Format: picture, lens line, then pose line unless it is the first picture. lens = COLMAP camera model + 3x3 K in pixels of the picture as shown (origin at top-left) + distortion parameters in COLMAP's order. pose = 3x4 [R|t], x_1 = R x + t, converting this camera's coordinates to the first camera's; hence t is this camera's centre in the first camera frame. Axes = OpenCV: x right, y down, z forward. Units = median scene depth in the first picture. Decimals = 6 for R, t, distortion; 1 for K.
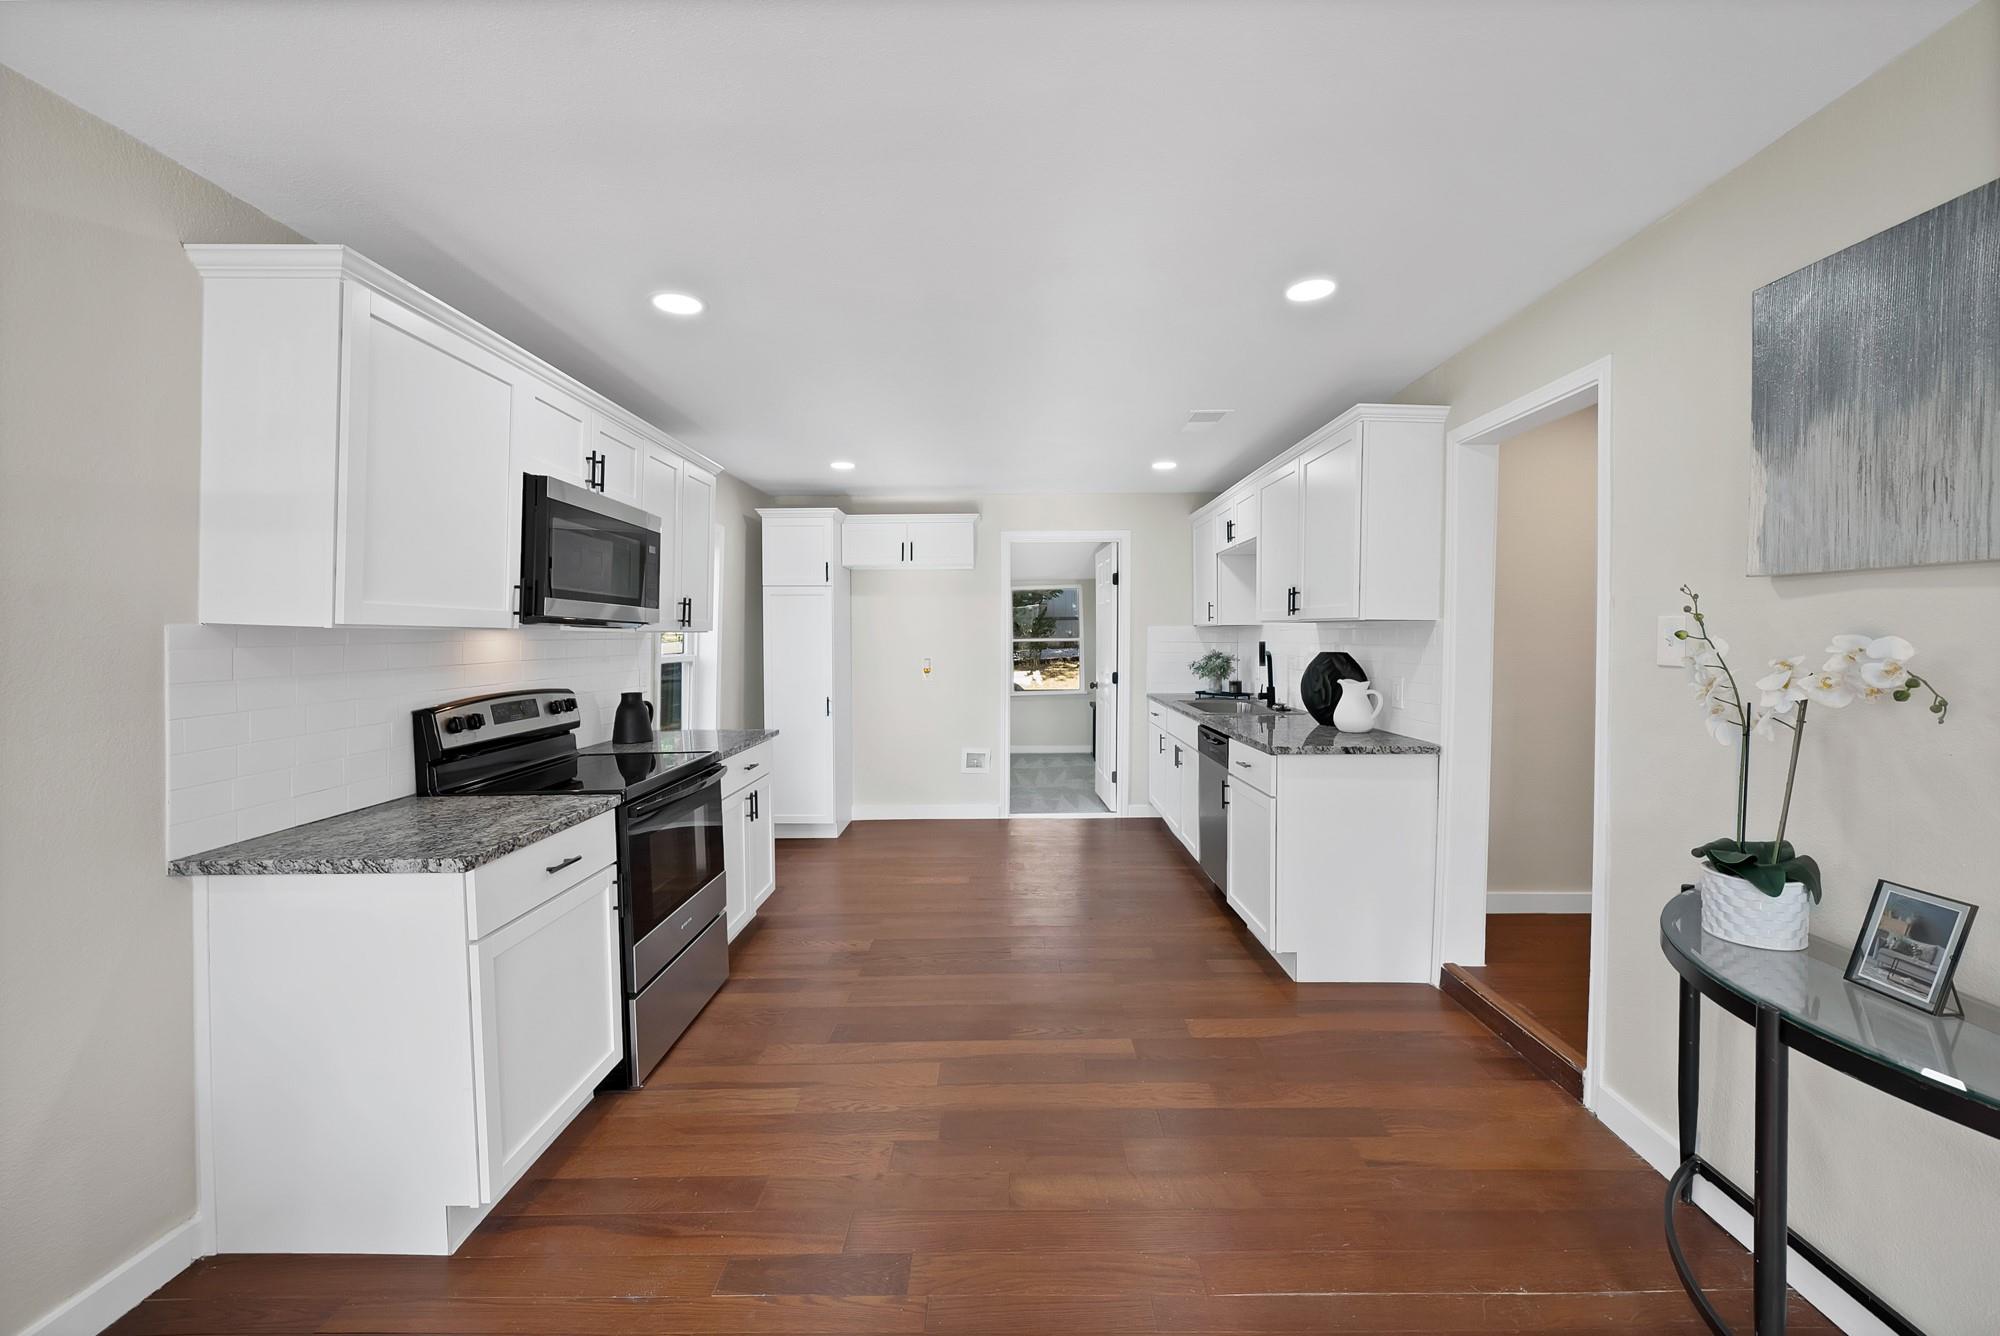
lens RADIAL K [[820.6, 0, 997.1], [0, 820.6, 636.6], [0, 0, 1]] dist [-0.012345, -0.000100]
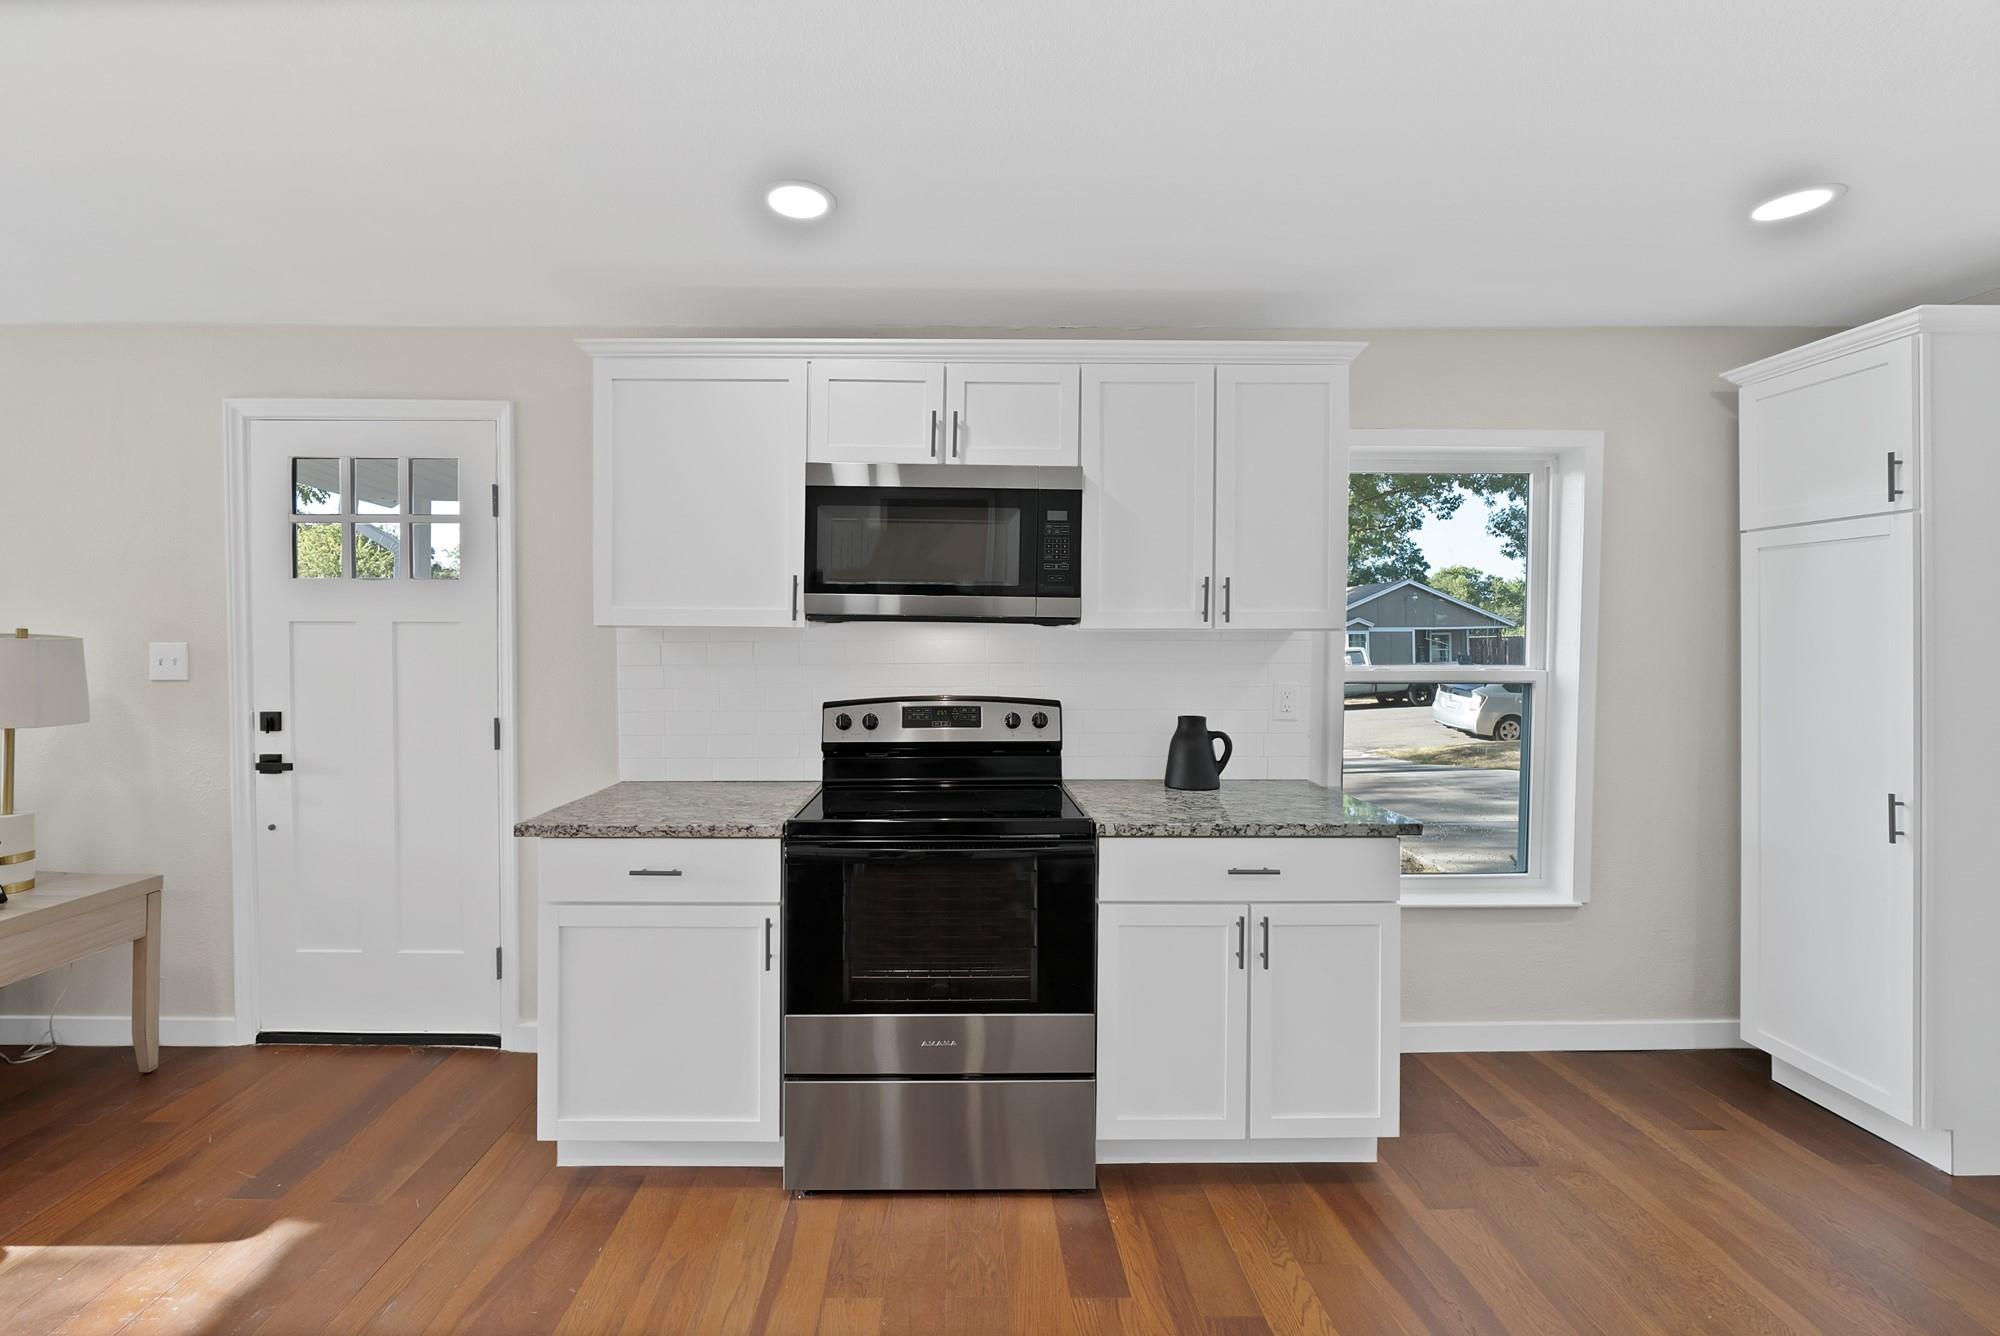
lens RADIAL K [[820.6, 0, 997.1], [0, 820.6, 636.6], [0, 0, 1]] dist [-0.012345, -0.000100]
pose [[0.015577, 0.002517, -0.999875, 0.314007], [-0.005539, 0.999982, 0.002431, -0.000992], [0.999863, 0.005500, 0.015591, 1.016290]]
